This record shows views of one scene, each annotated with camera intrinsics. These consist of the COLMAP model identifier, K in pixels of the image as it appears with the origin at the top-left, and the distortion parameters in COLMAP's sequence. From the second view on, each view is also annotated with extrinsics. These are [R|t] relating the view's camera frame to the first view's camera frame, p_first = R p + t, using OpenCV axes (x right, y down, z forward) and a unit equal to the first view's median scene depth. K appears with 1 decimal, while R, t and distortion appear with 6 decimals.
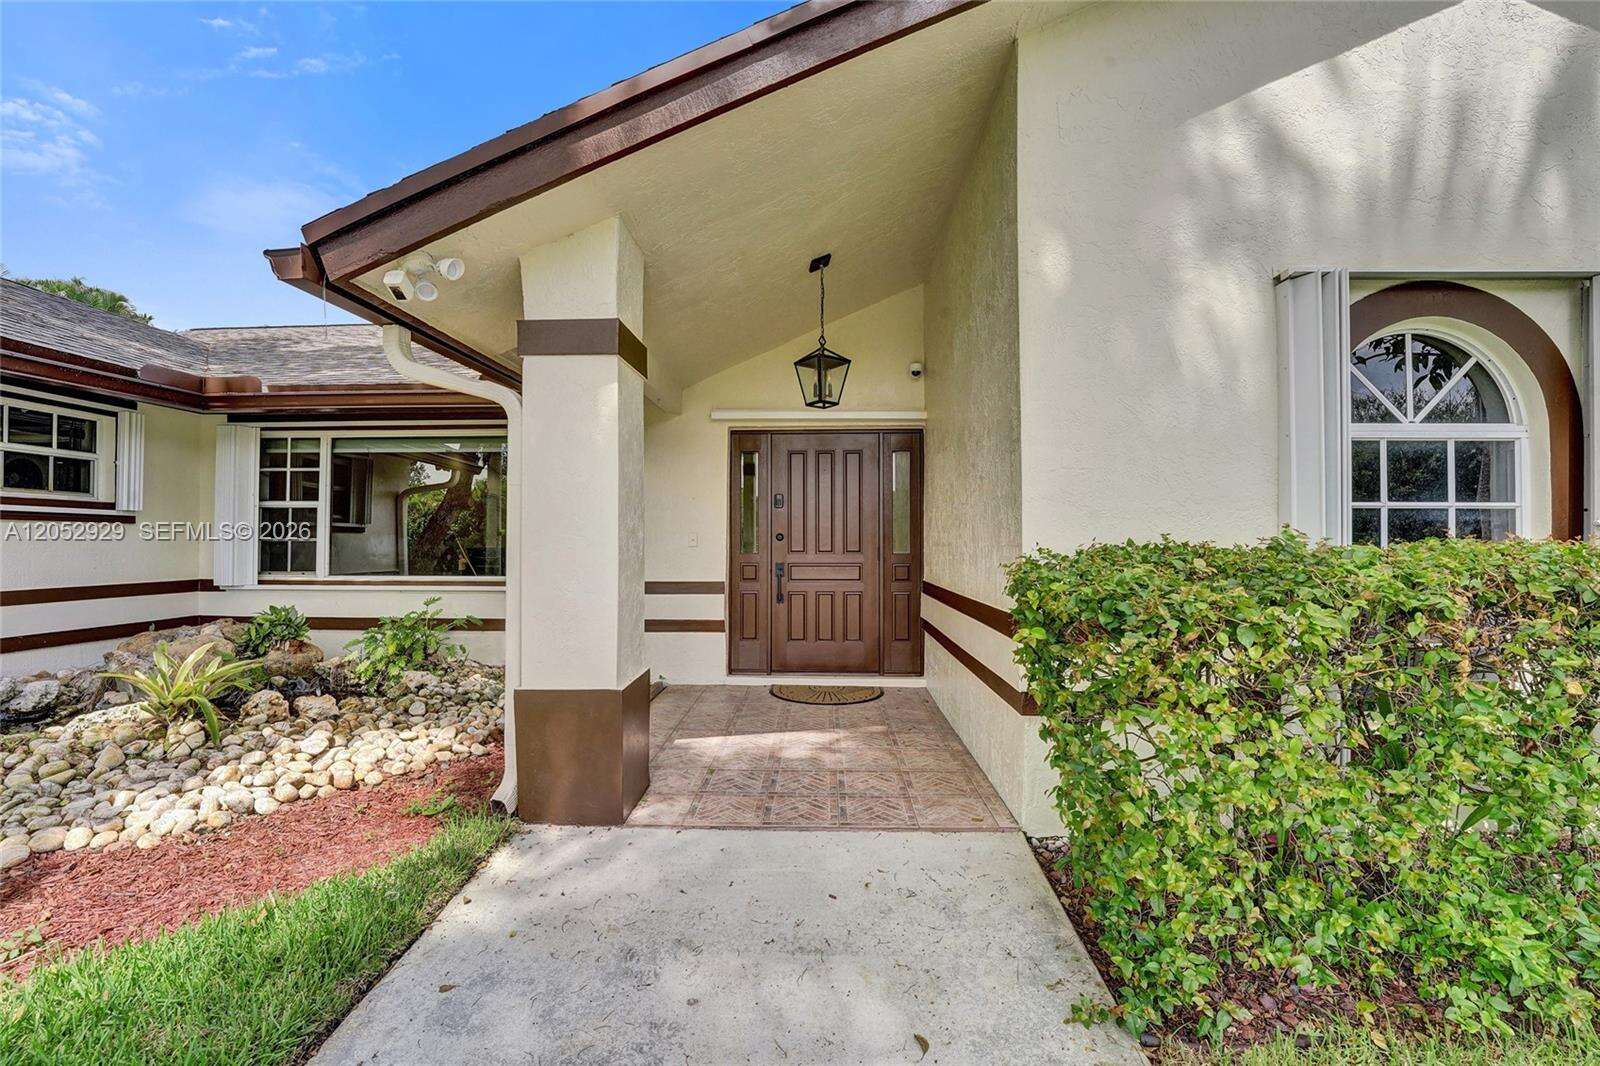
lens RADIAL K [[651.4, 0, 840.4], [0, 651.4, 531.9], [0, 0, 1]] dist [-0.016985, -0.000044]
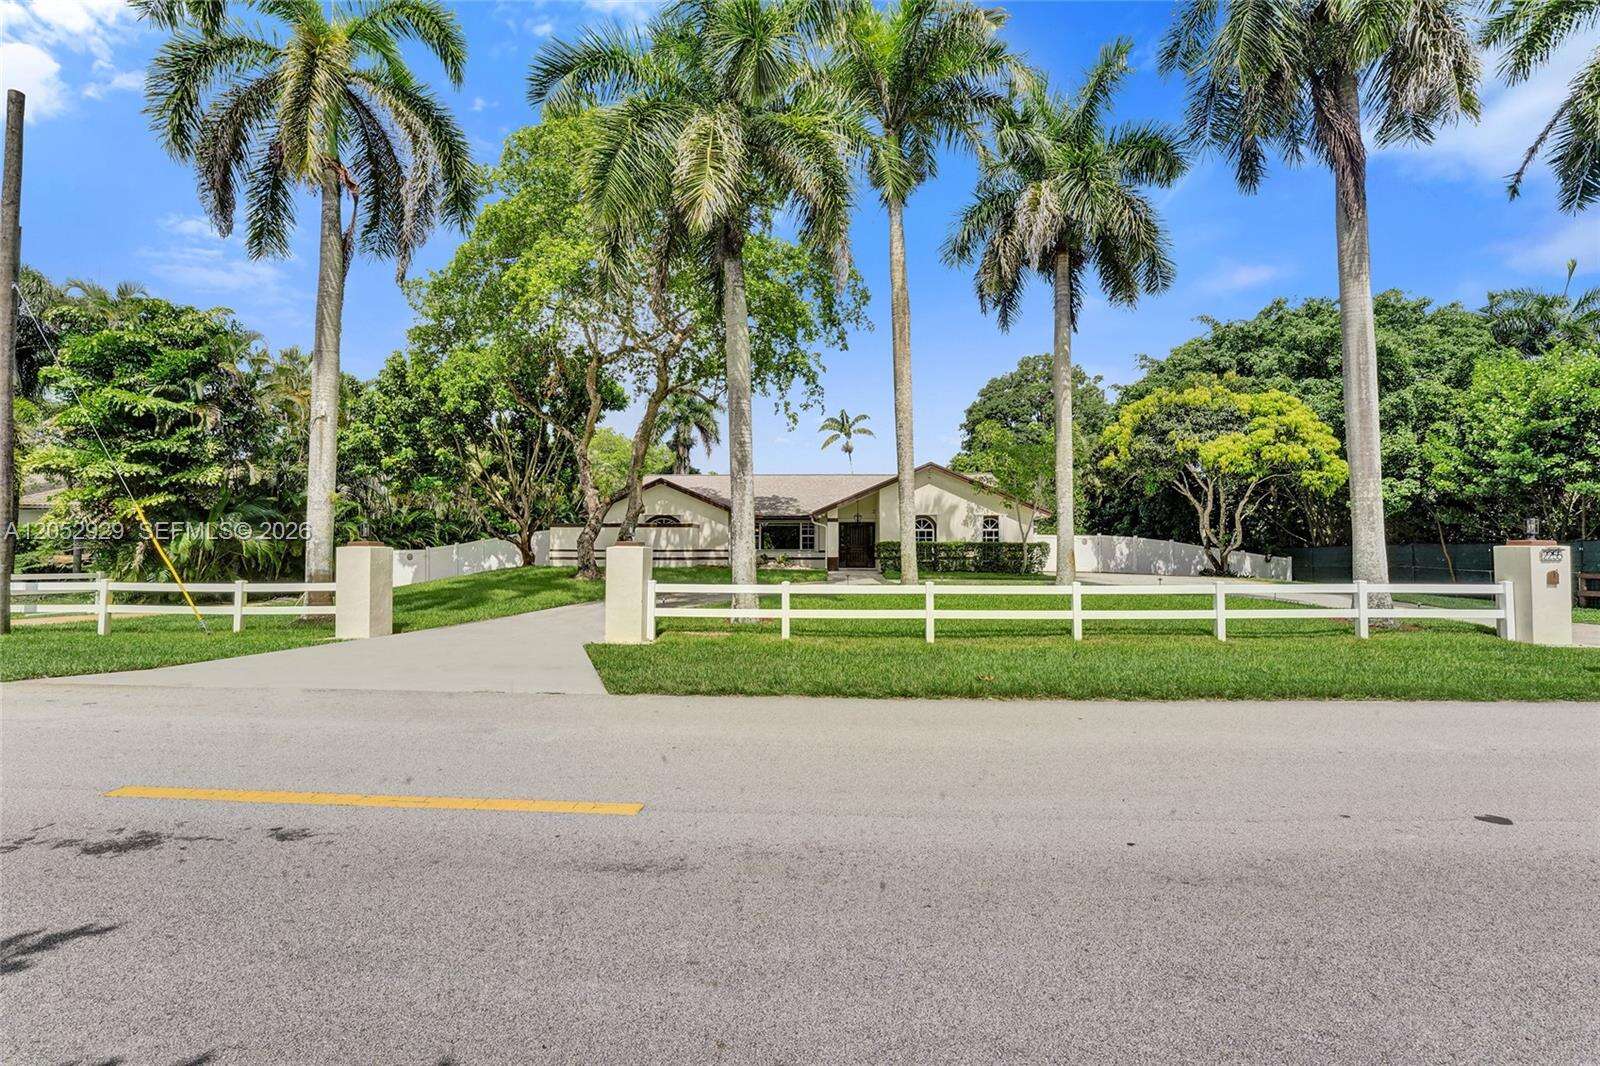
lens RADIAL K [[656.8, 0, 800.0], [0, 656.8, 533.0], [0, 0, 1]] dist [-0.018339, -0.000030]
pose [[0.999928, -0.002351, -0.011755, -0.427756], [0.001992, 0.999533, -0.030486, 0.096889], [0.011821, 0.030461, 0.999466, -4.525152]]
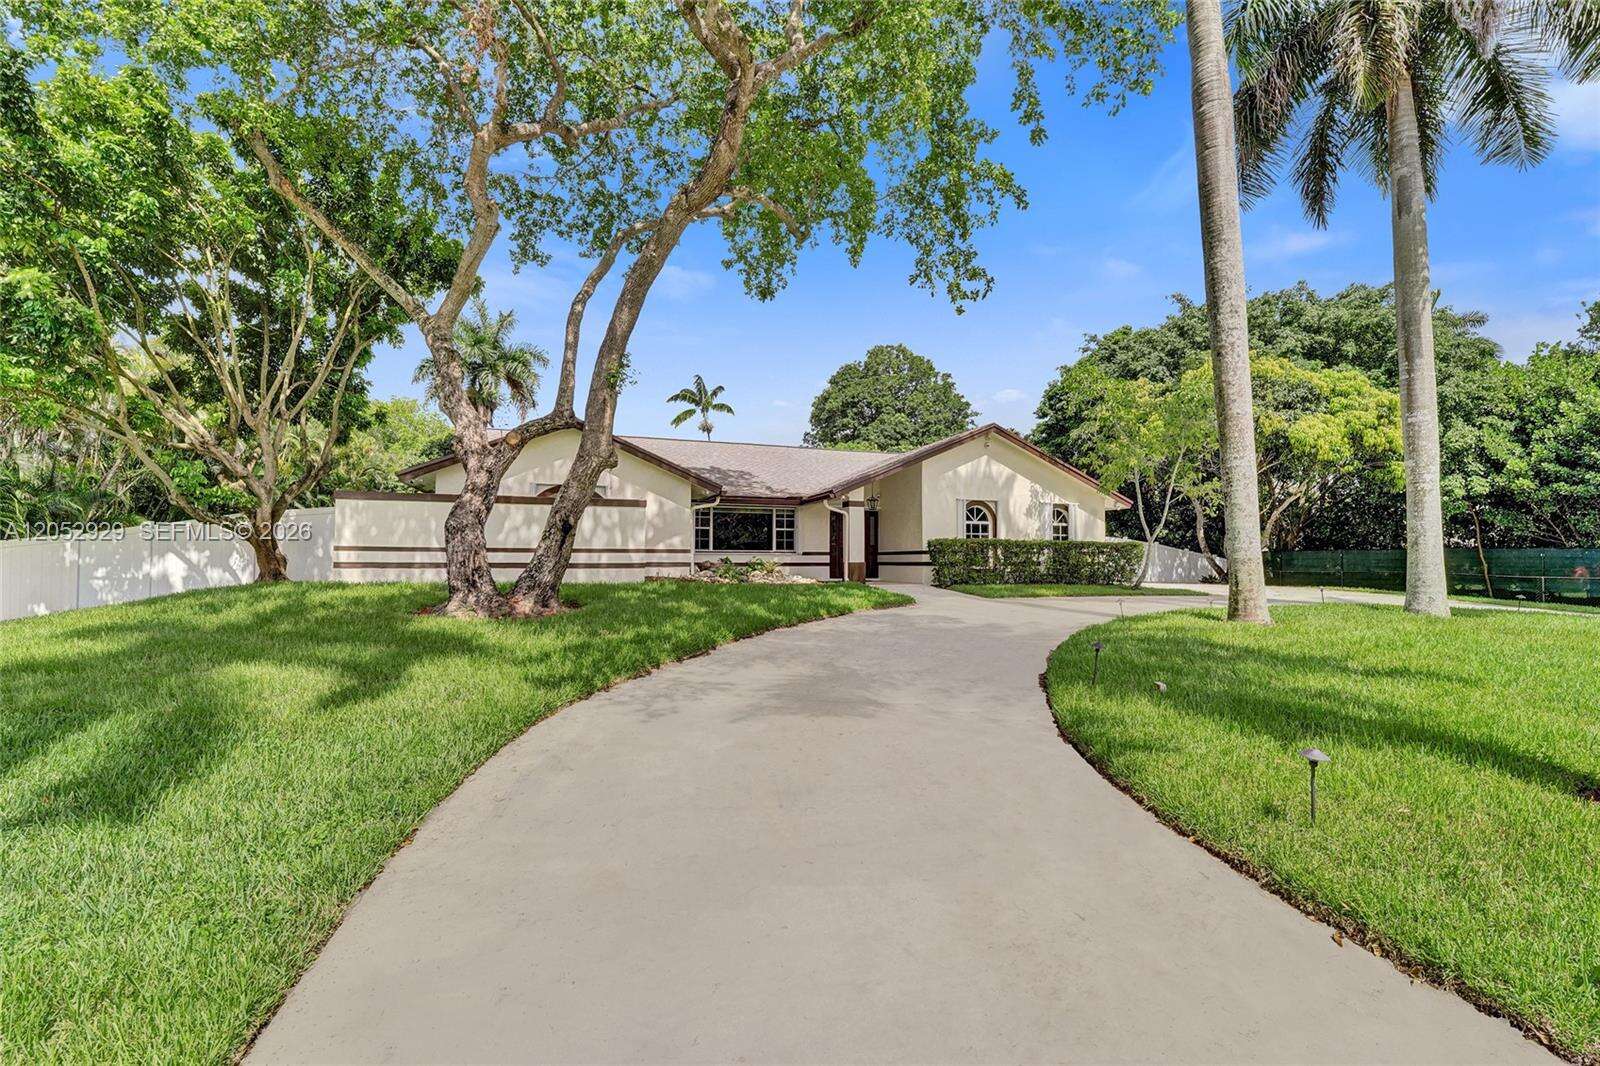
lens RADIAL K [[656.8, 0, 800.0], [0, 656.8, 533.0], [0, 0, 1]] dist [-0.018339, -0.000030]
pose [[0.936909, 0.013499, 0.349311, -1.607507], [-0.001666, 0.999415, -0.034155, 0.095252], [-0.349568, 0.031418, 0.936384, -2.386397]]
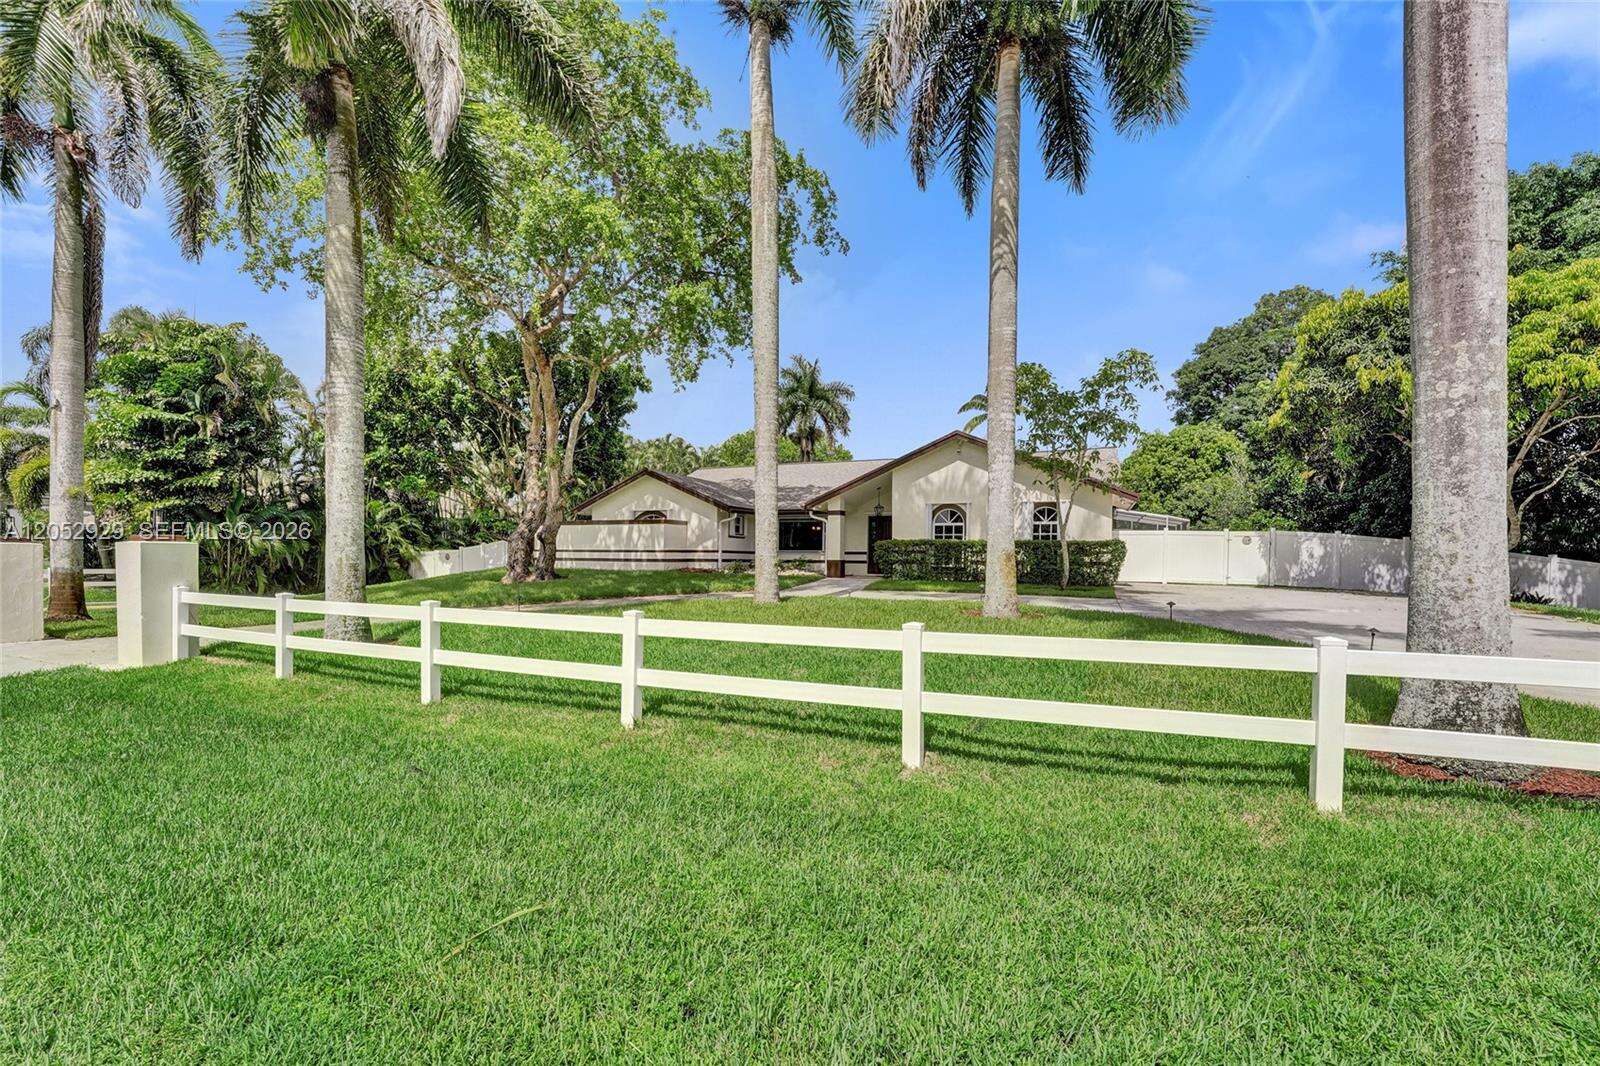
lens RADIAL K [[669.4, 0, 802.2], [0, 669.4, 571.1], [0, 0, 1]] dist [-0.016668, 0.000515]
pose [[0.931534, 0.012159, -0.363450, 1.067229], [-0.003626, 0.999702, 0.024150, 0.098746], [0.363635, -0.021179, 0.931301, -3.325593]]
